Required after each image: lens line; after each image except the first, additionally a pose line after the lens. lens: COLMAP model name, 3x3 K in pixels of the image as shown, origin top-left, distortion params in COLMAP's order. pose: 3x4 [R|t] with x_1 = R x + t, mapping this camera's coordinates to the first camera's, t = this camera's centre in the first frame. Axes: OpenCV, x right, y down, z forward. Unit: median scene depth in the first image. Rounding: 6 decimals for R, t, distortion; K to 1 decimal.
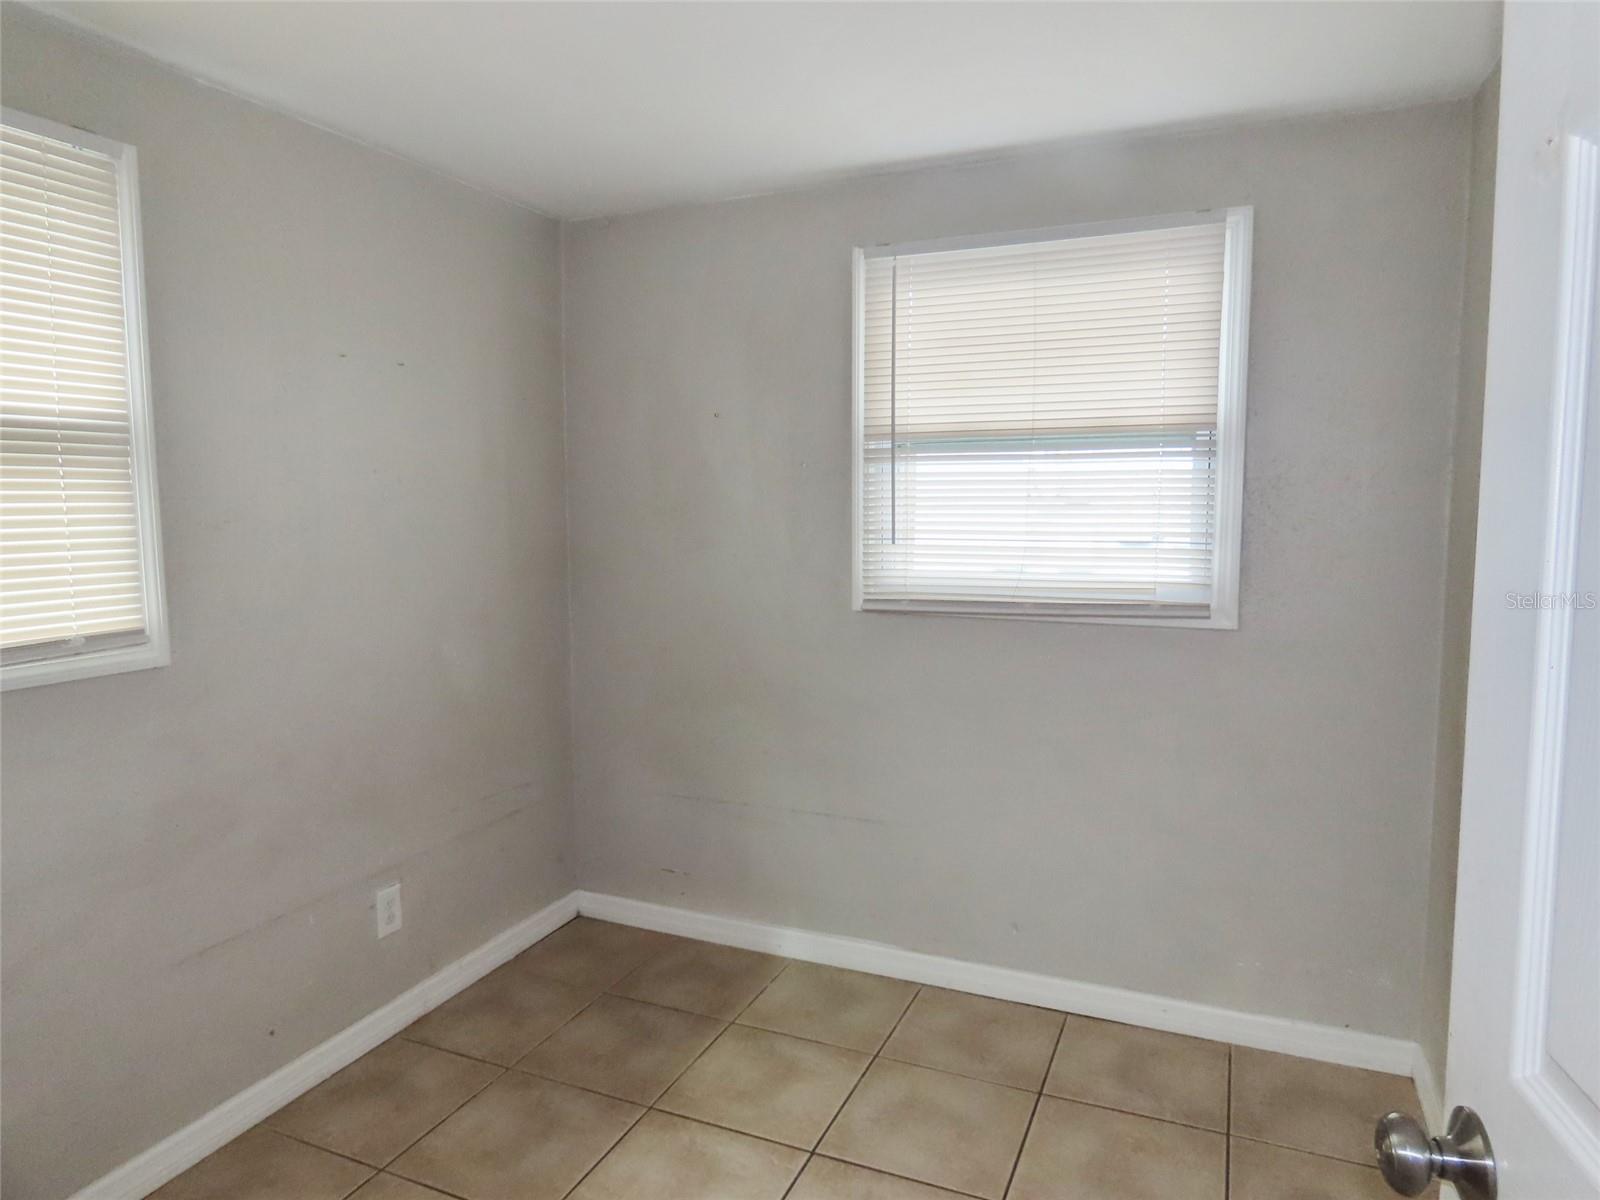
lens RADIAL K [[999.3, 0, 802.0], [0, 999.3, 593.9], [0, 0, 1]] dist [-0.015178, 0.007004]
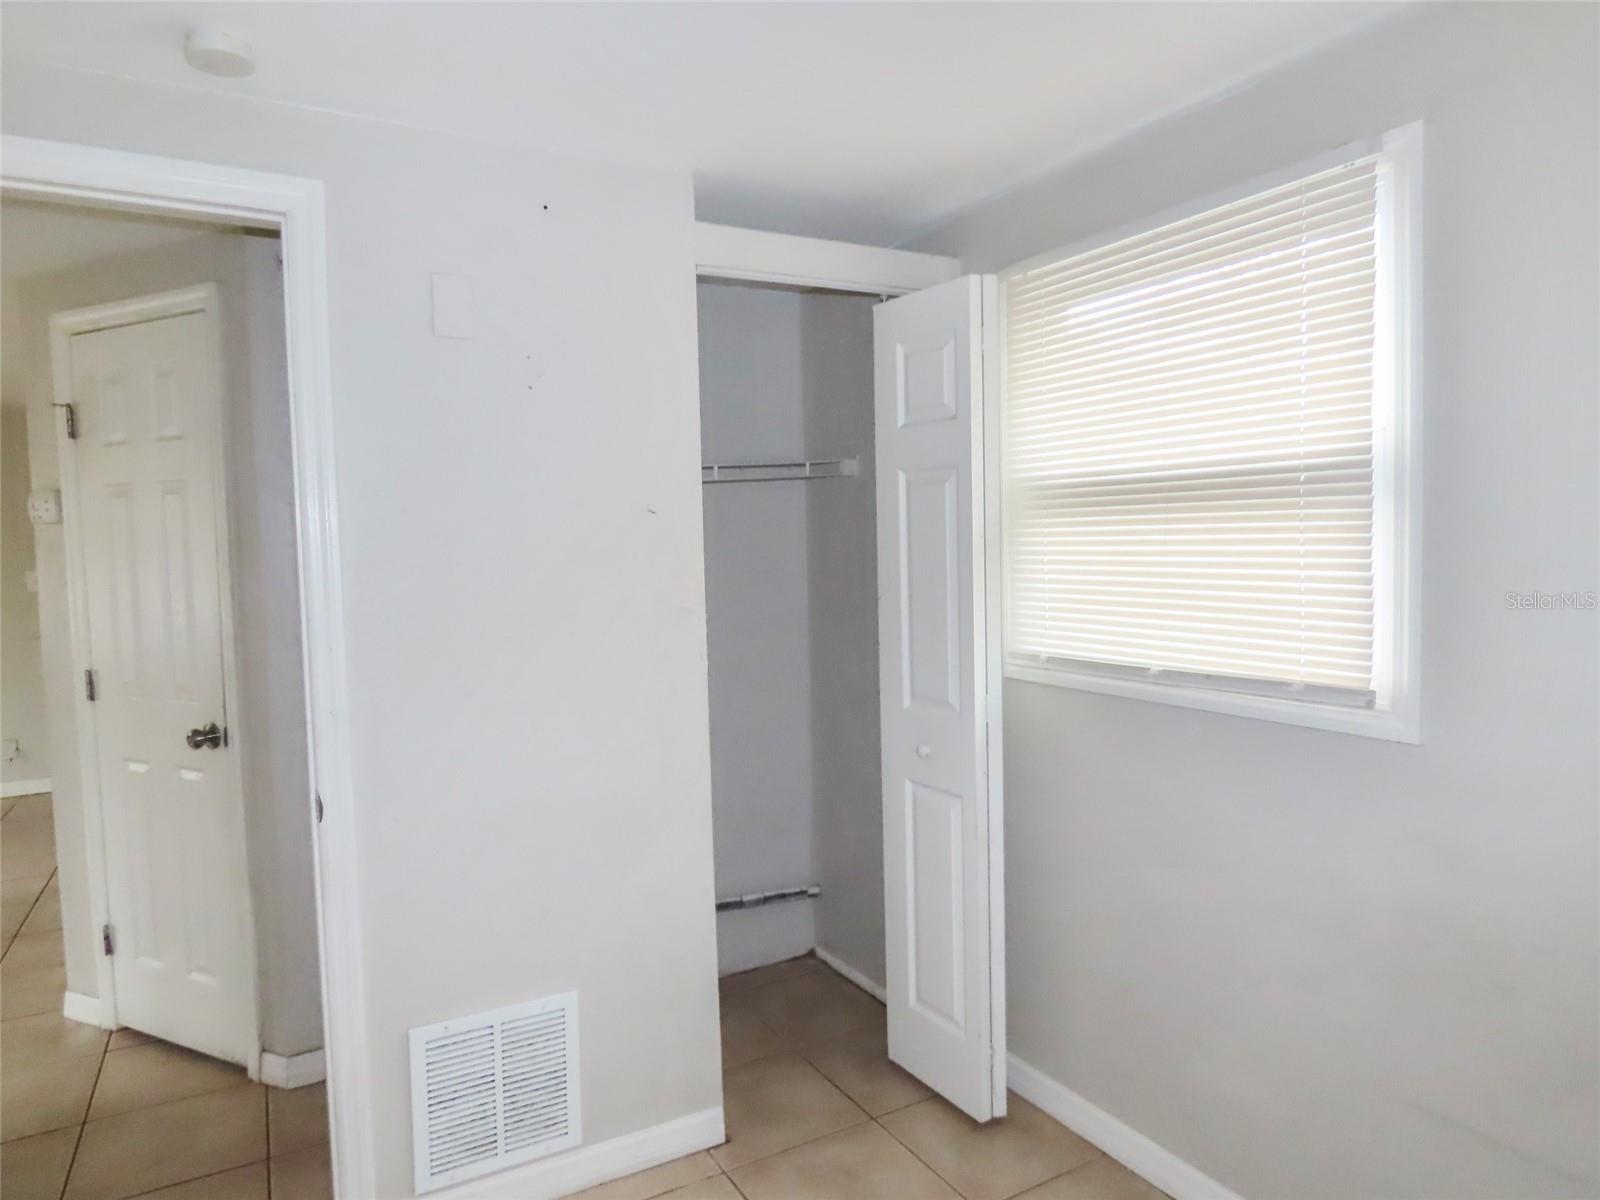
lens RADIAL K [[999.3, 0, 799.0], [0, 999.3, 603.5], [0, 0, 1]] dist [-0.015178, 0.007004]
pose [[-0.605792, 0.061133, -0.793271, 0.348478], [-0.064306, 0.990020, 0.125403, -0.127862], [0.793020, 0.126980, -0.595814, 1.210237]]
